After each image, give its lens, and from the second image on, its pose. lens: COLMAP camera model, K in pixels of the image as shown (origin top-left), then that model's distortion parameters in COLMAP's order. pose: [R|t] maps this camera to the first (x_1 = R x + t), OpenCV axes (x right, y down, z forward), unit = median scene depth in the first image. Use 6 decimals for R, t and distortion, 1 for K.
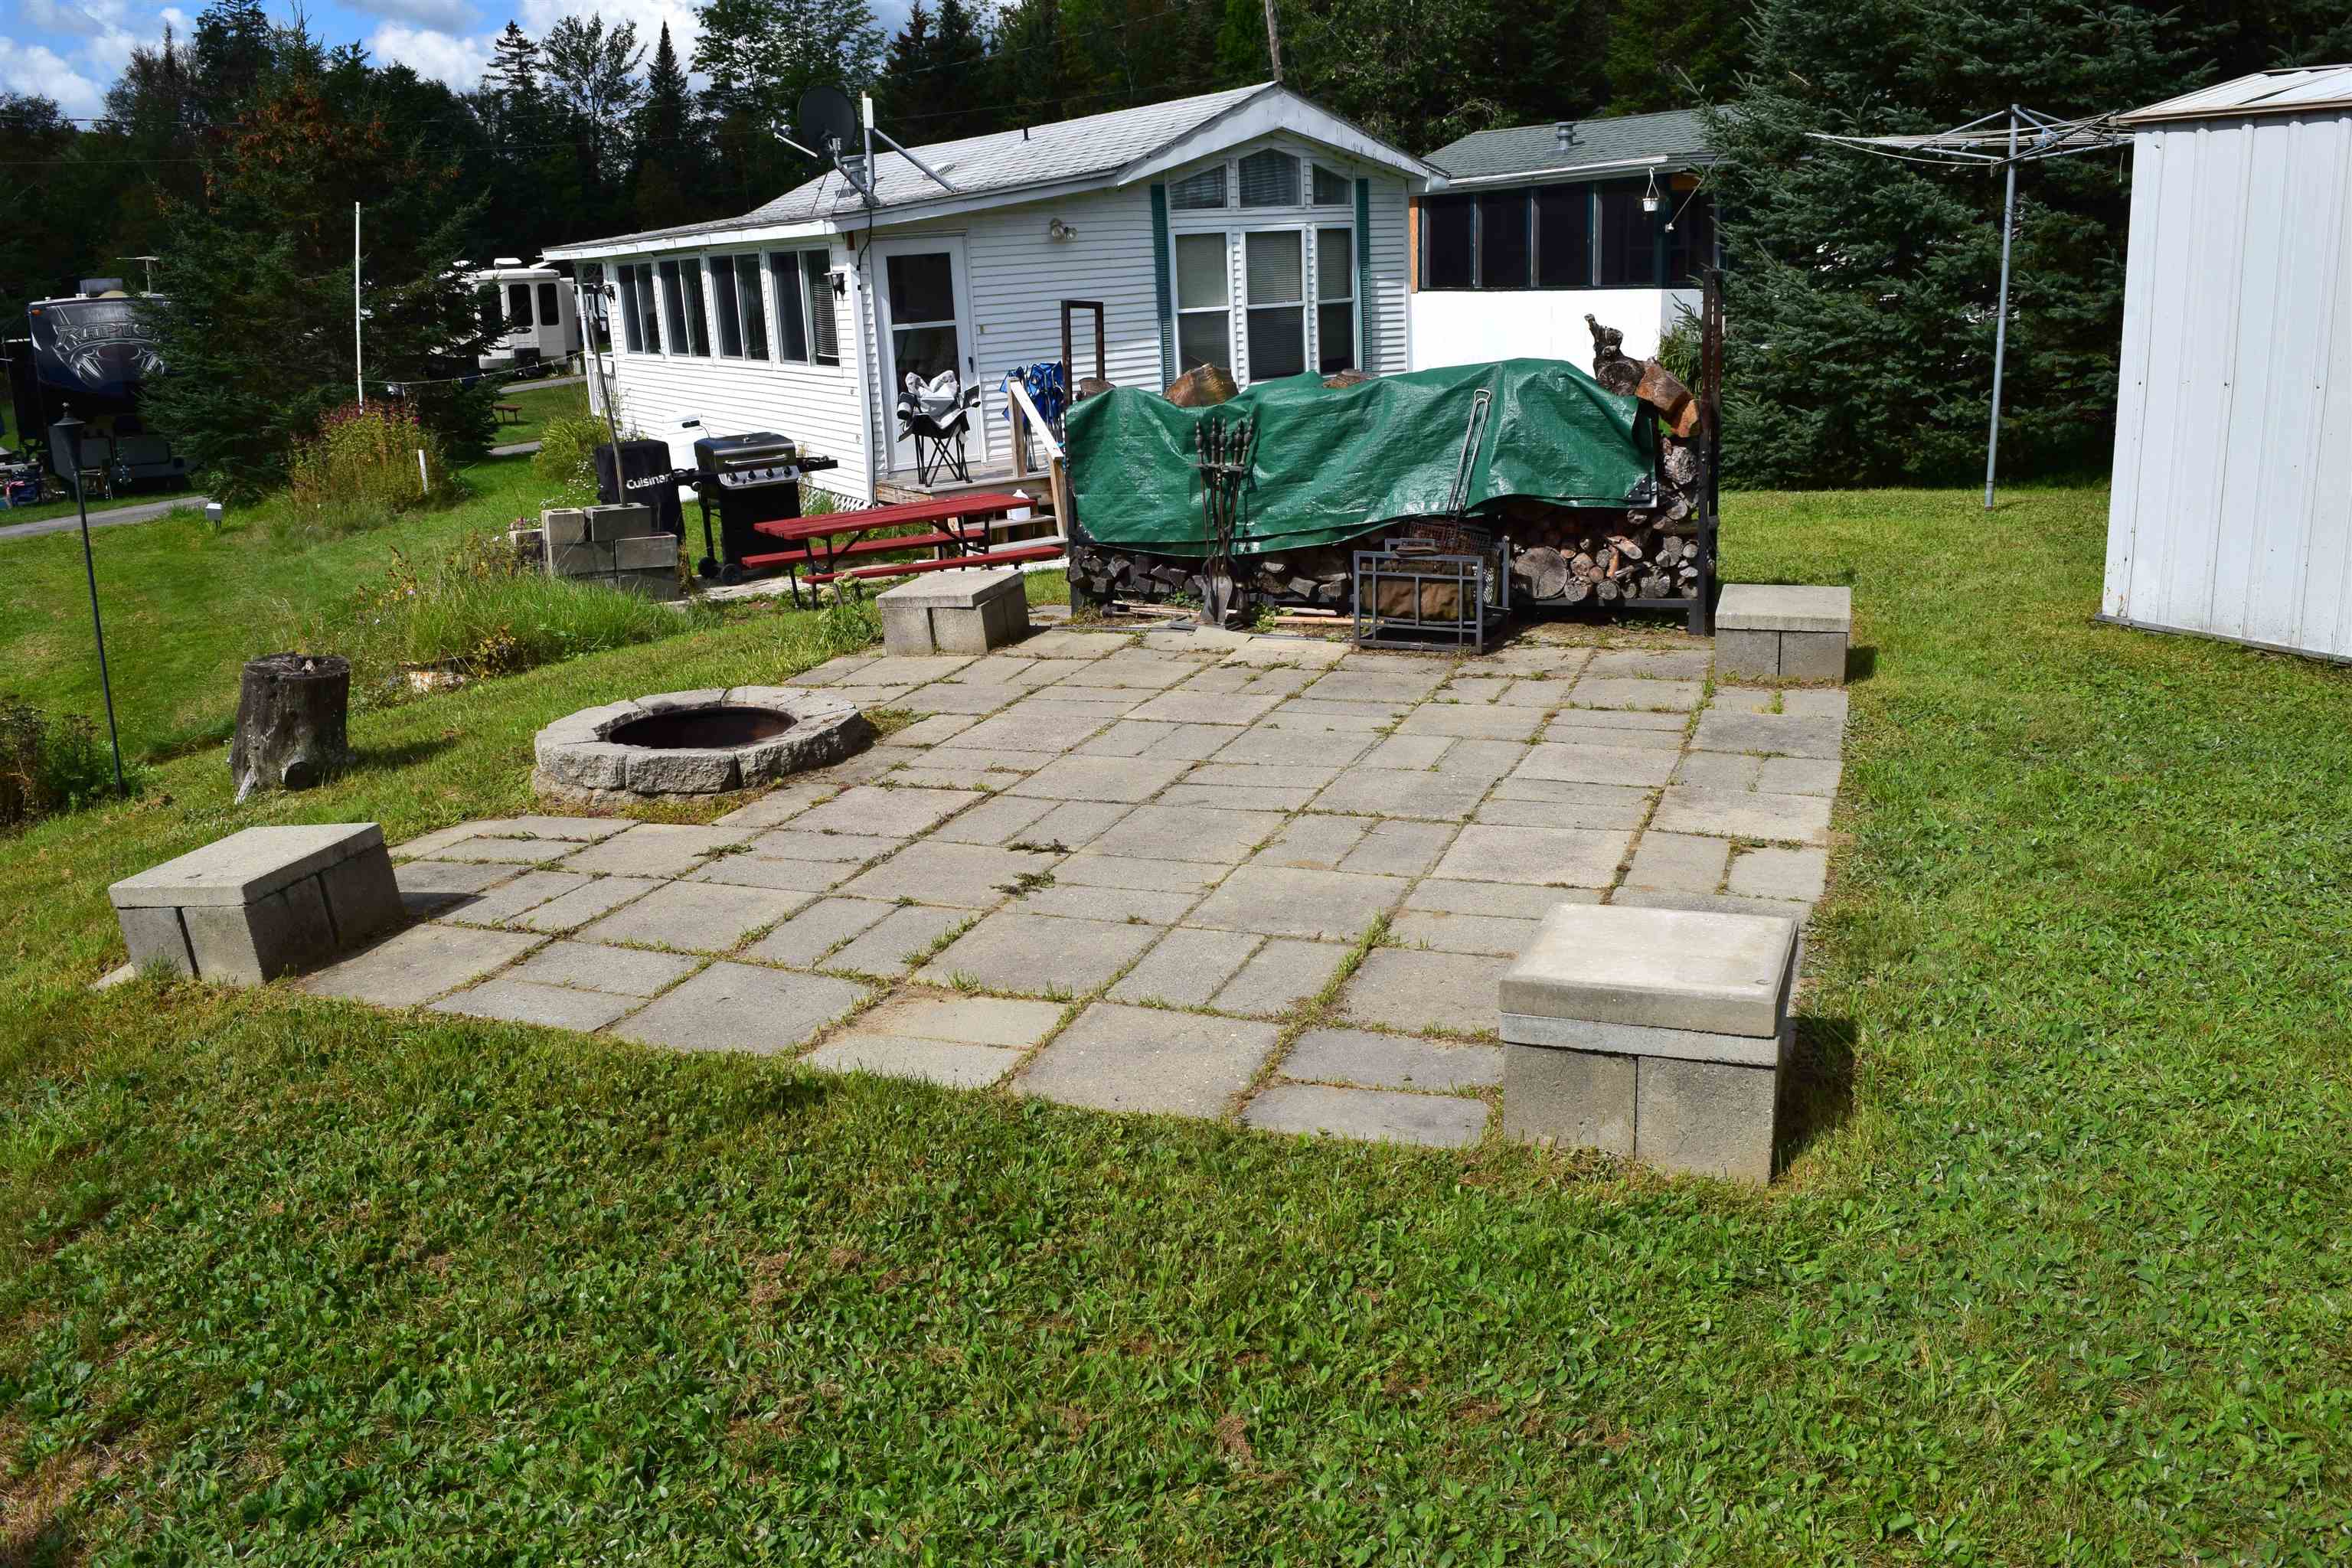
lens RADIAL K [[1832.1, 0, 1176.0], [0, 1832.1, 784.0], [0, 0, 1]] dist [-0.088362, 0.011977]
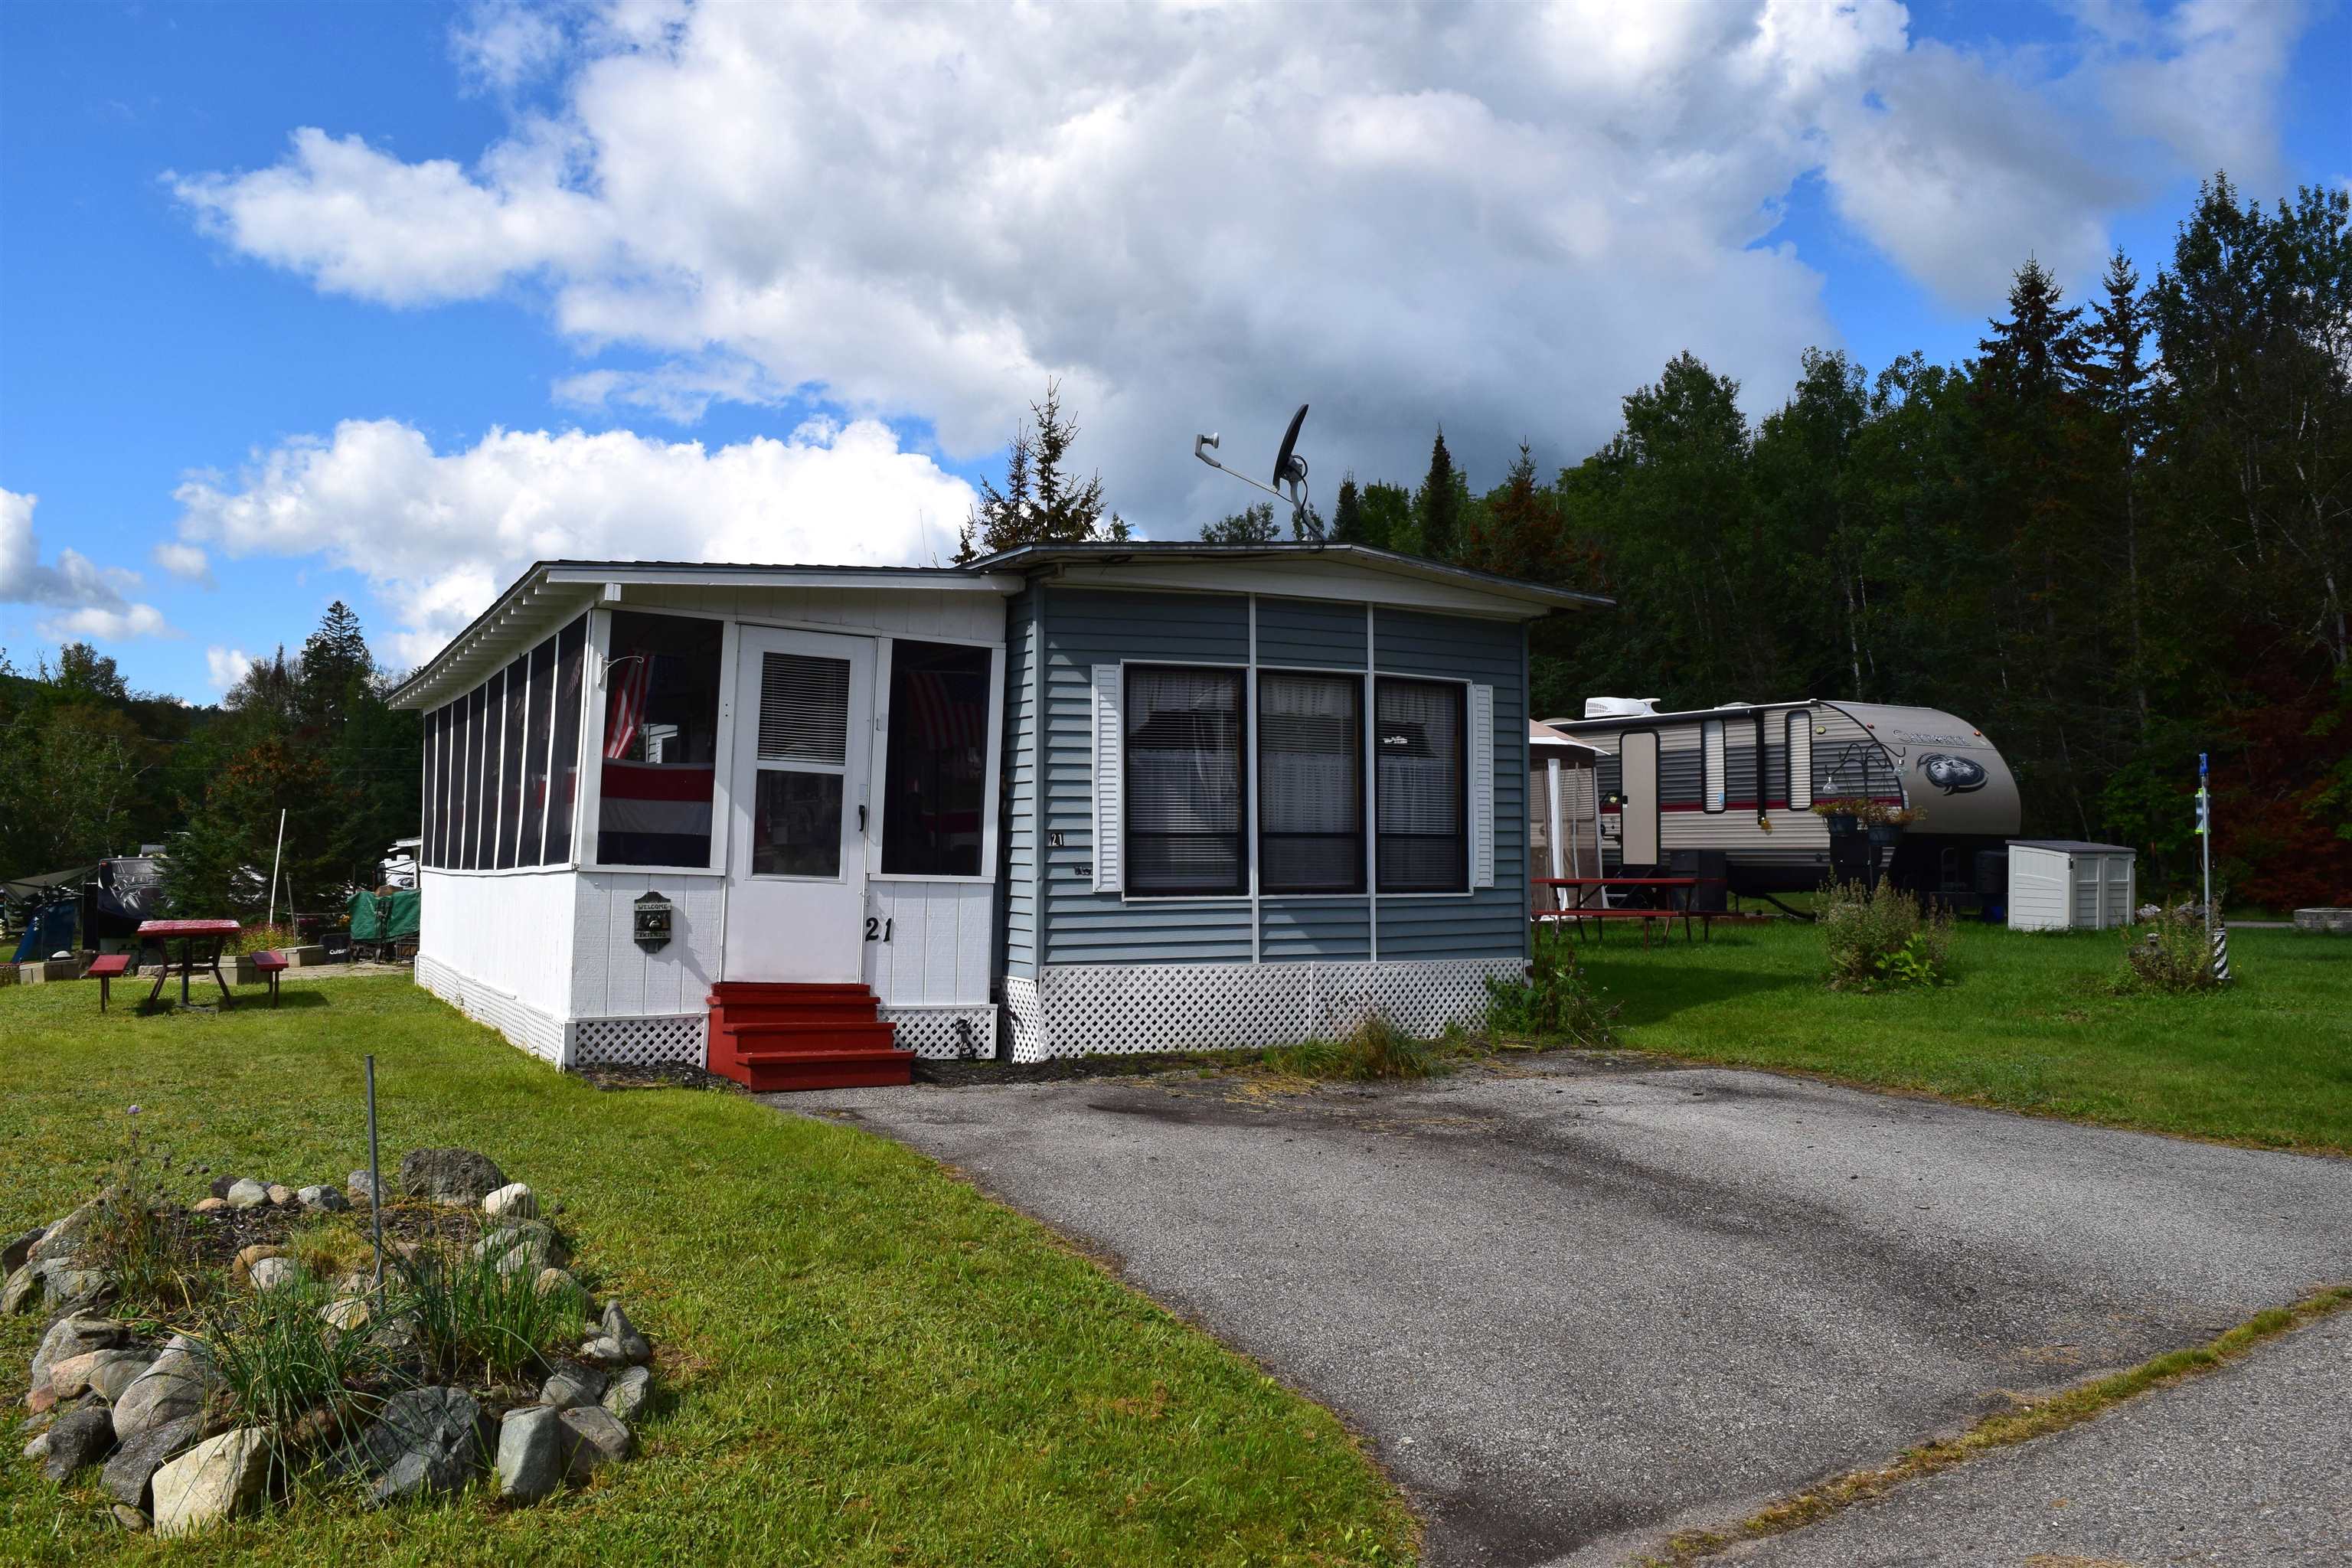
lens RADIAL K [[1844.5, 0, 1175.0], [0, 1844.5, 757.6], [0, 0, 1]] dist [-0.093466, 0.019568]
pose [[0.998923, 0.015355, -0.043783, 1.513871], [-0.028952, 0.943683, -0.329581, 0.562020], [0.036257, 0.330494, 0.943111, -2.005189]]
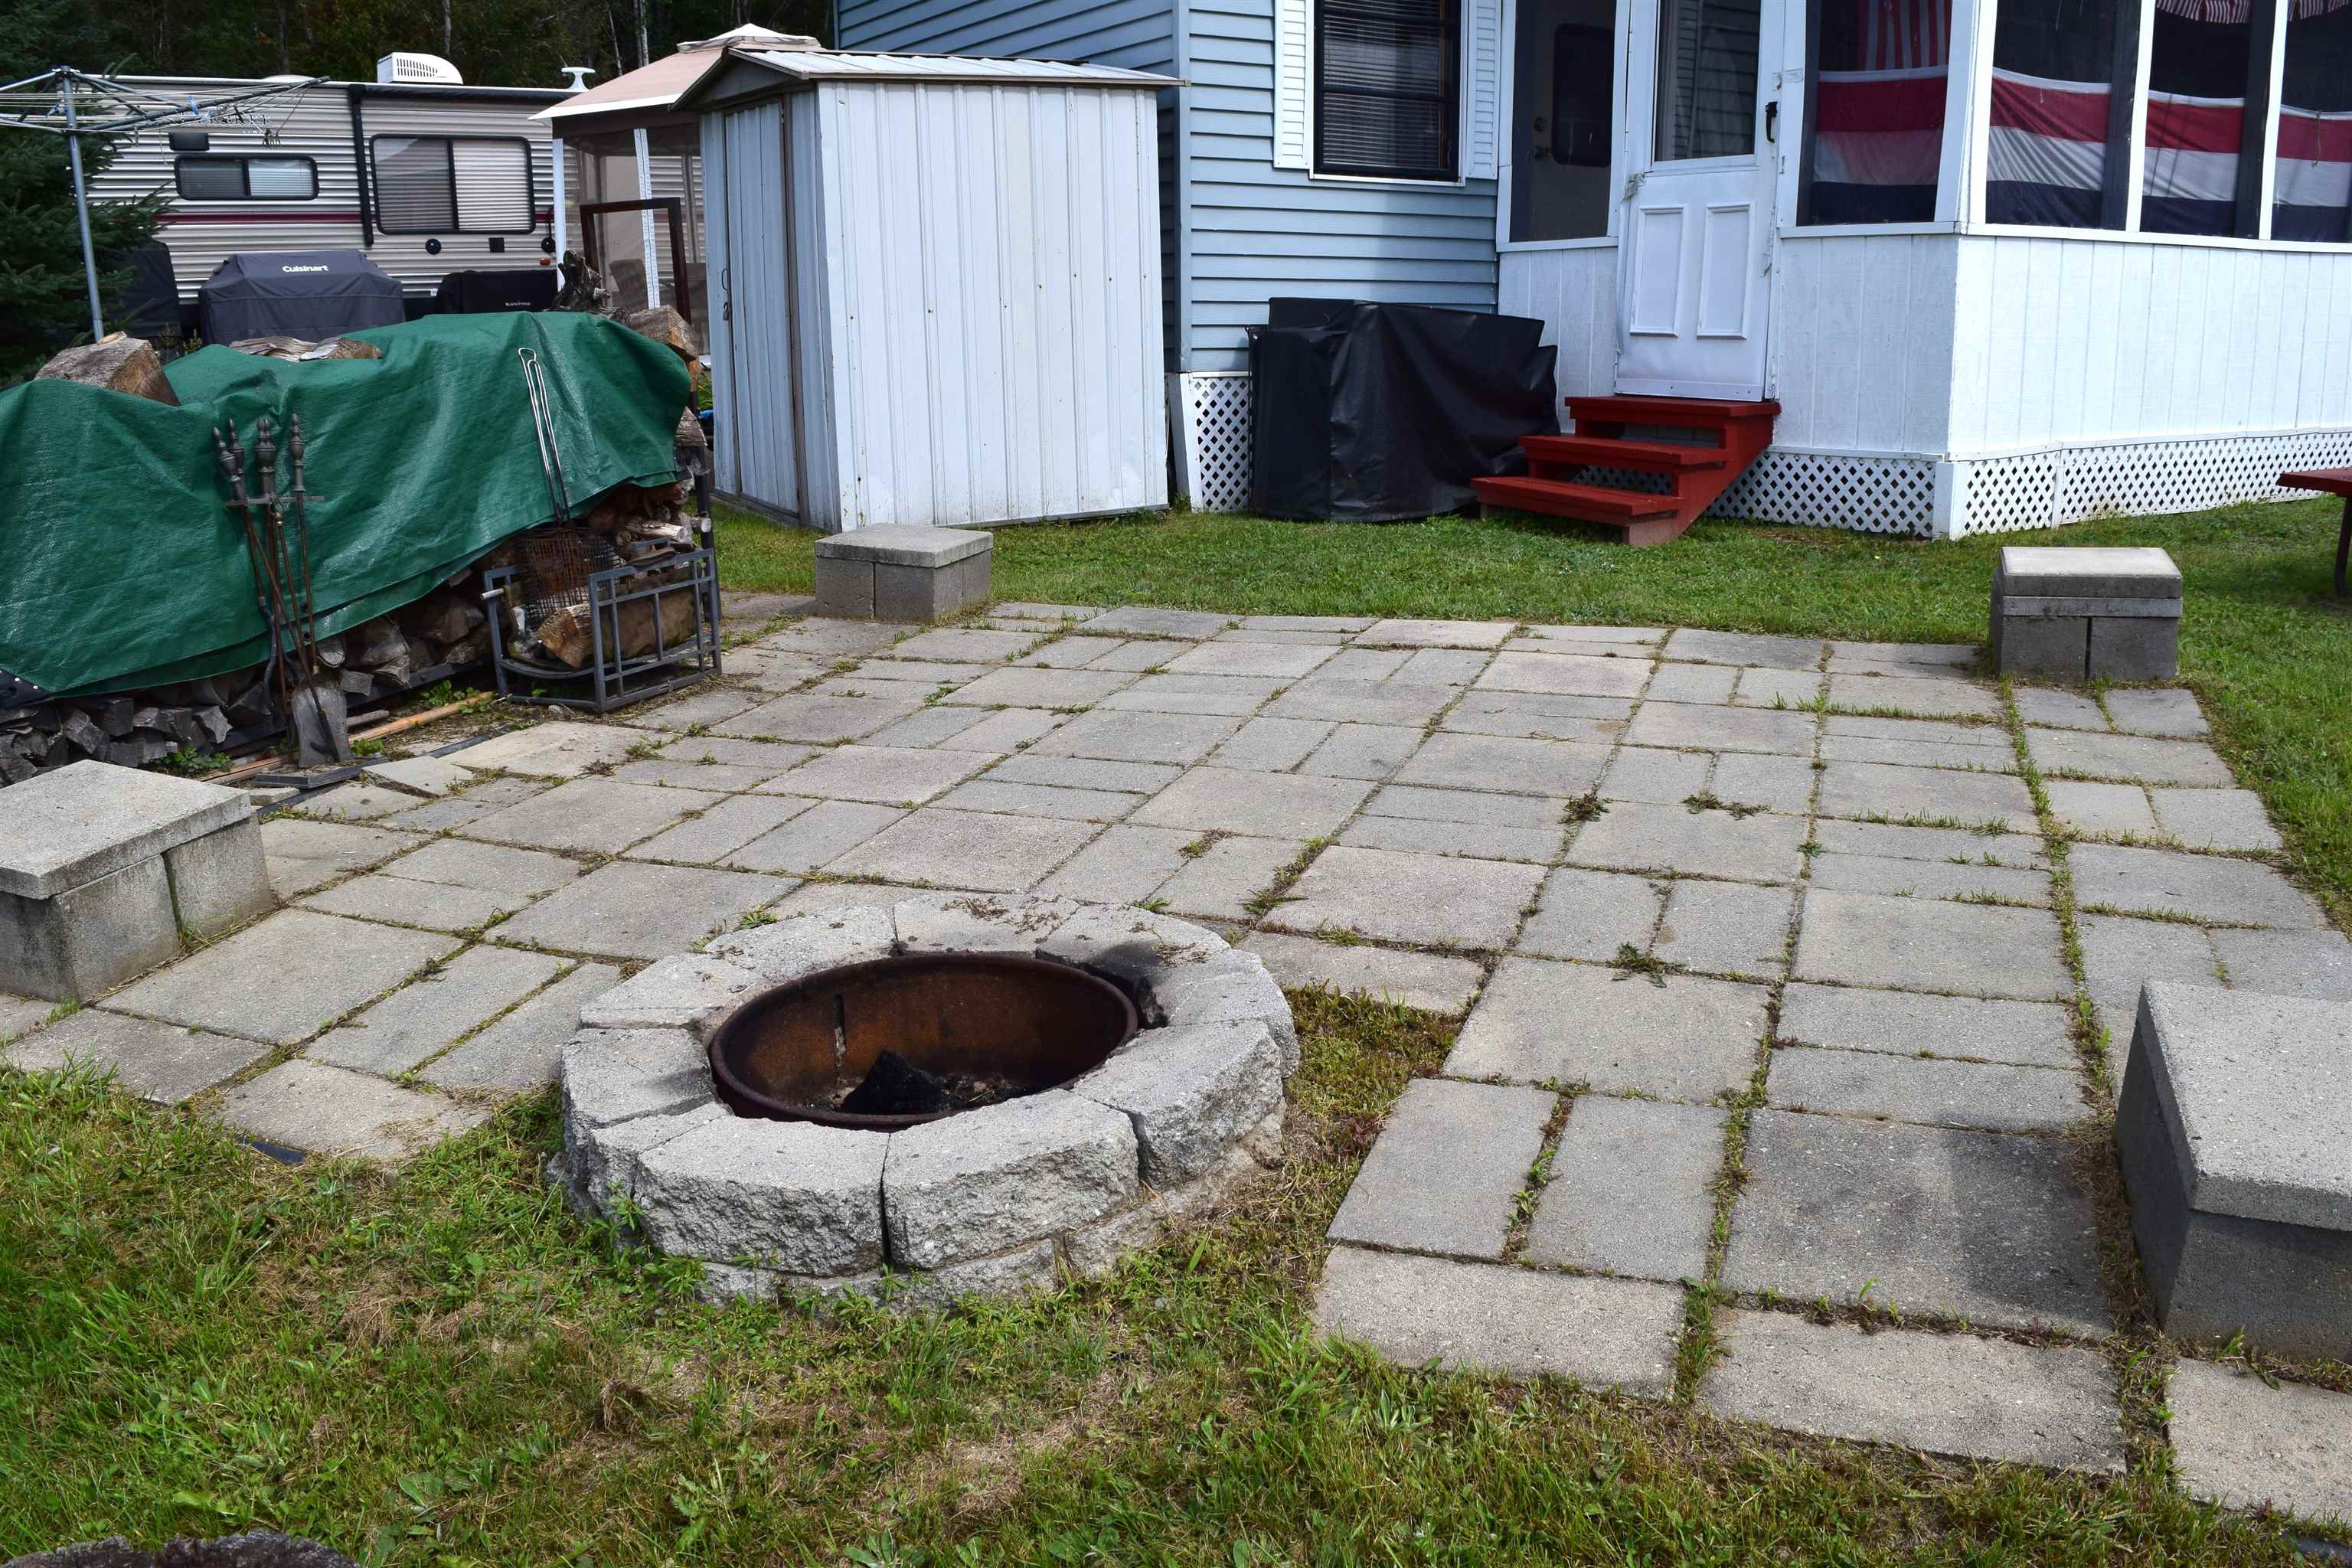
lens RADIAL K [[1832.1, 0, 1176.0], [0, 1832.1, 784.0], [0, 0, 1]] dist [-0.088362, 0.011977]
pose [[-0.008926, -0.232246, 0.972616, -0.522021], [0.295462, 0.928614, 0.224451, -0.127819], [-0.955313, 0.289375, 0.060331, 0.690627]]
